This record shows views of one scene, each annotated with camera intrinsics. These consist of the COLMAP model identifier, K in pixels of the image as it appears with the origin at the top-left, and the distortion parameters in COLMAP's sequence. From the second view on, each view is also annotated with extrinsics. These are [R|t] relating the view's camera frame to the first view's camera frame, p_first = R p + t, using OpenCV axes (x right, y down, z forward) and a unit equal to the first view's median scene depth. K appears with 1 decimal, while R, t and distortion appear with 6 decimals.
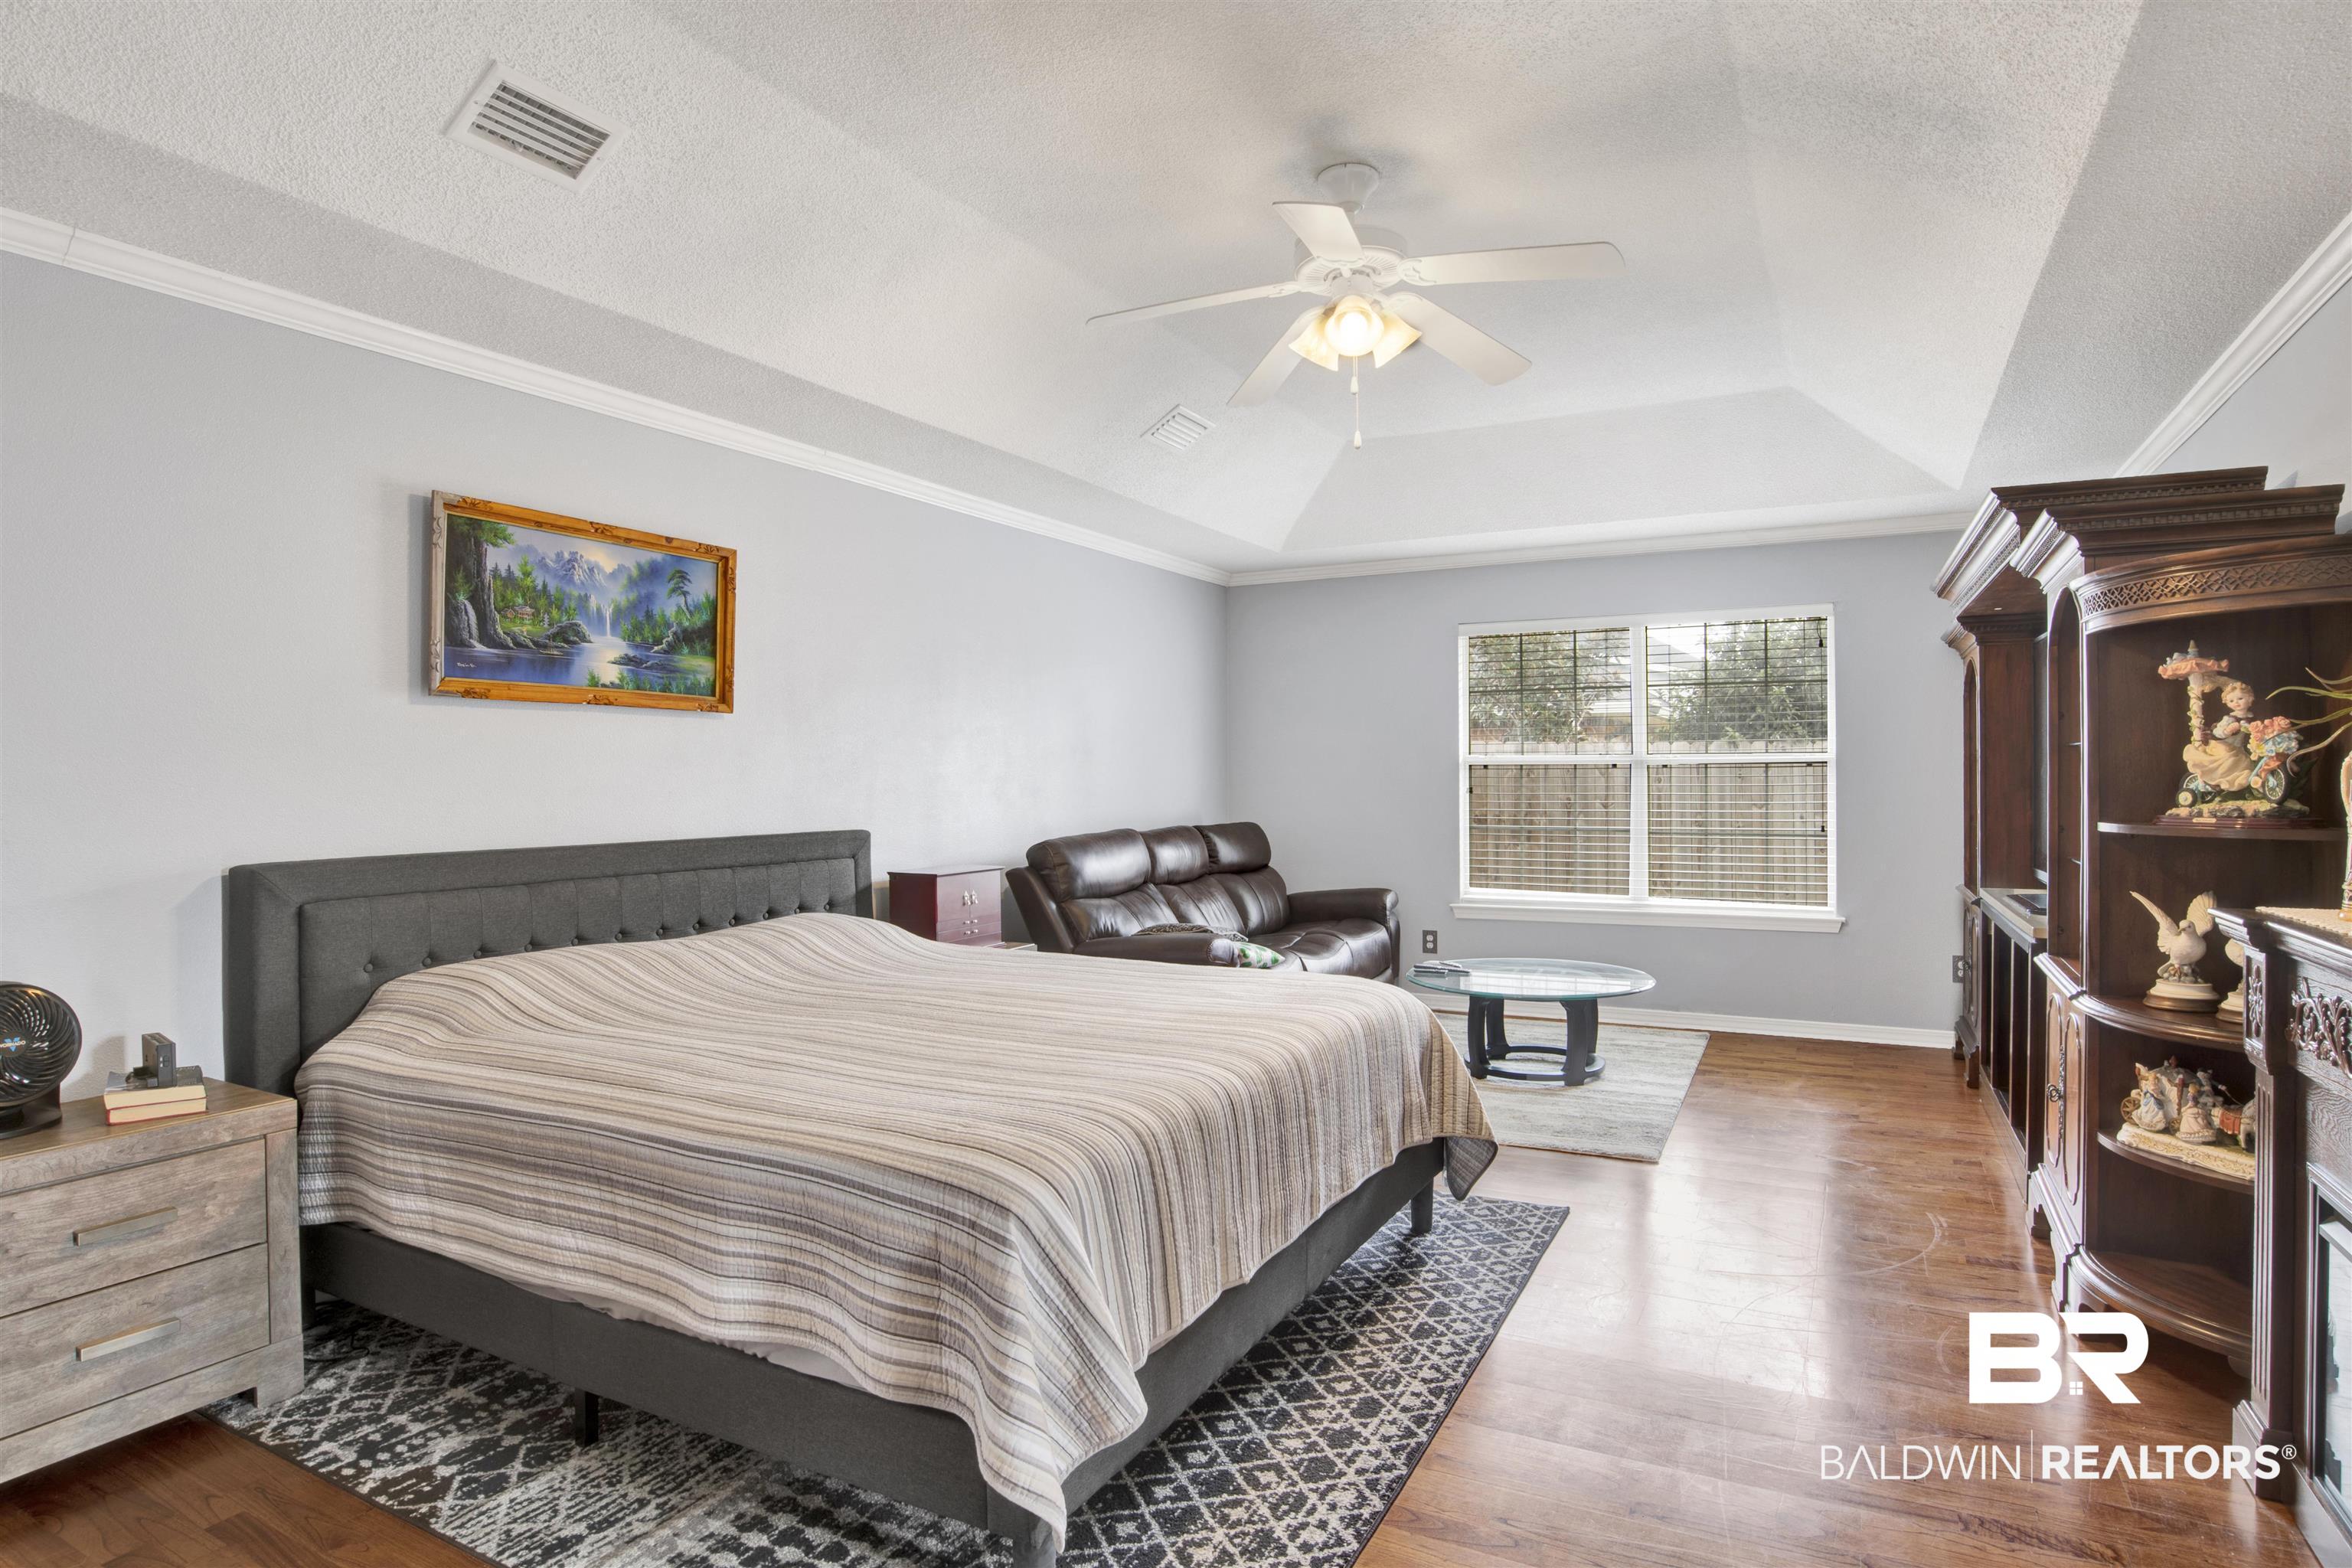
lens RADIAL K [[1242.5, 0, 1187.9], [0, 1242.5, 783.3], [0, 0, 1]] dist [-0.063601, 0.017888]
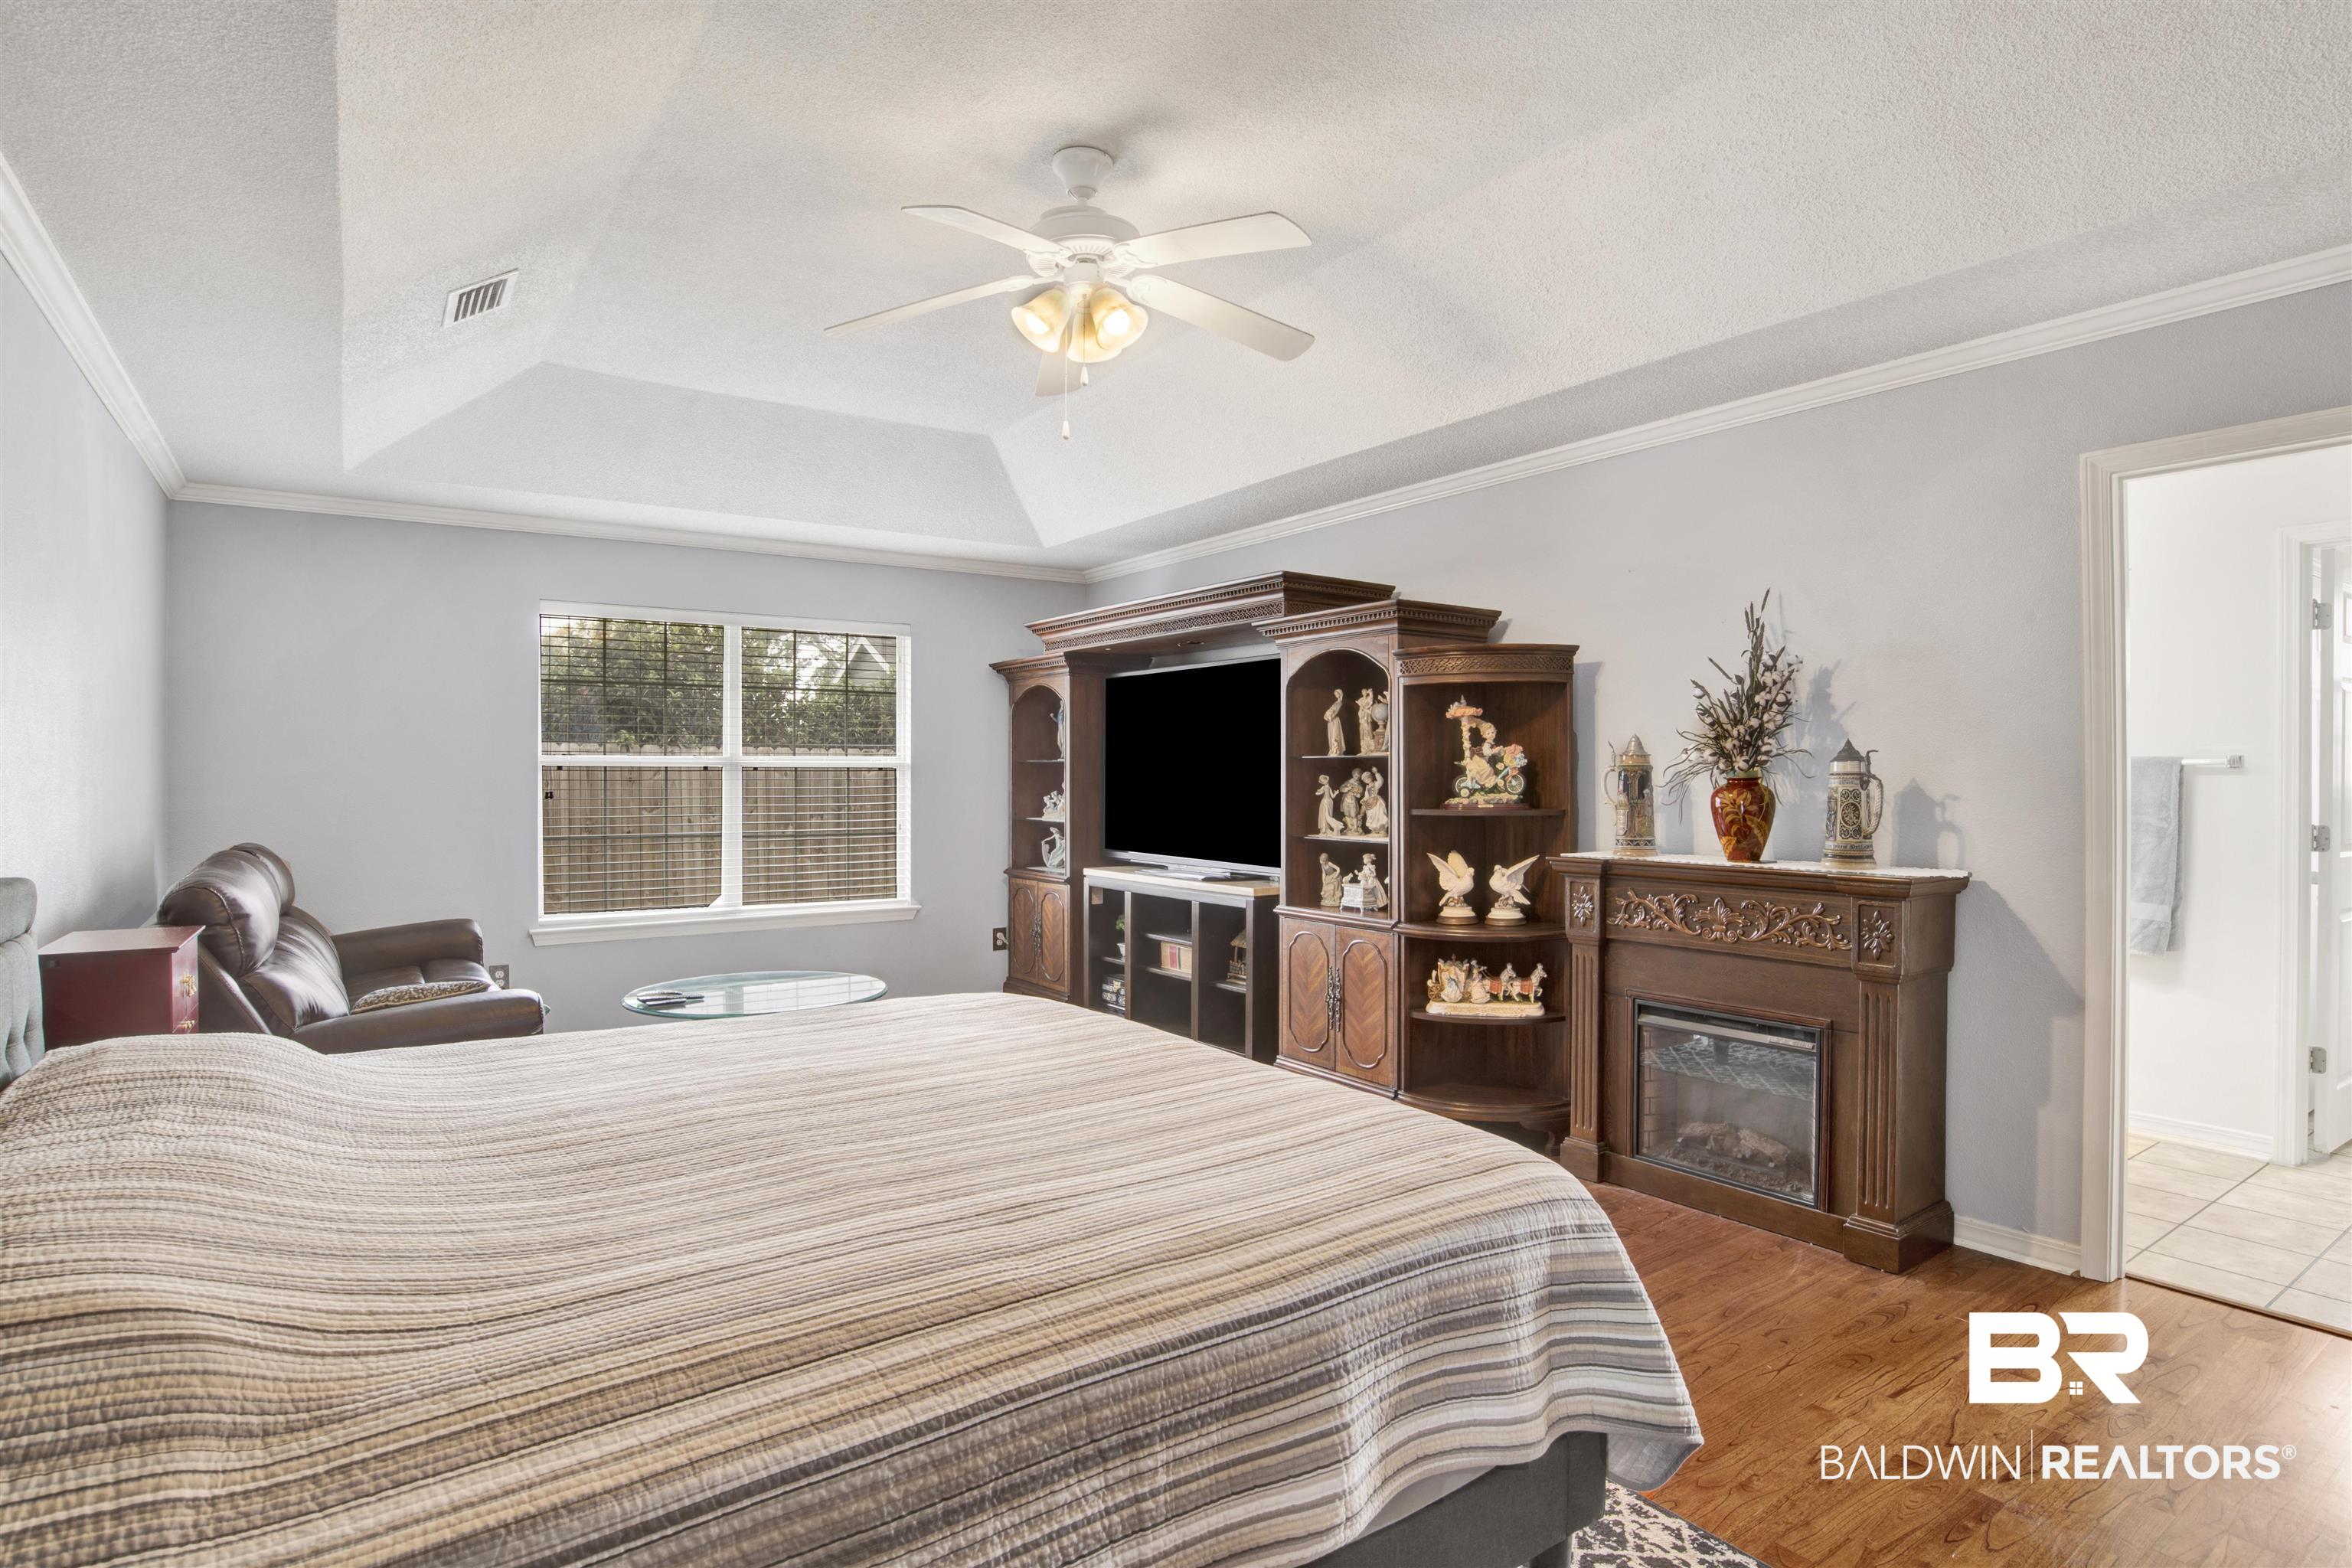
lens RADIAL K [[1242.5, 0, 1189.4], [0, 1242.5, 776.0], [0, 0, 1]] dist [-0.063601, 0.017888]
pose [[0.445615, 0.006772, 0.895199, -0.815516], [0.003593, 0.999950, -0.009353, 0.004371], [-0.895217, 0.007385, 0.445568, 0.575954]]
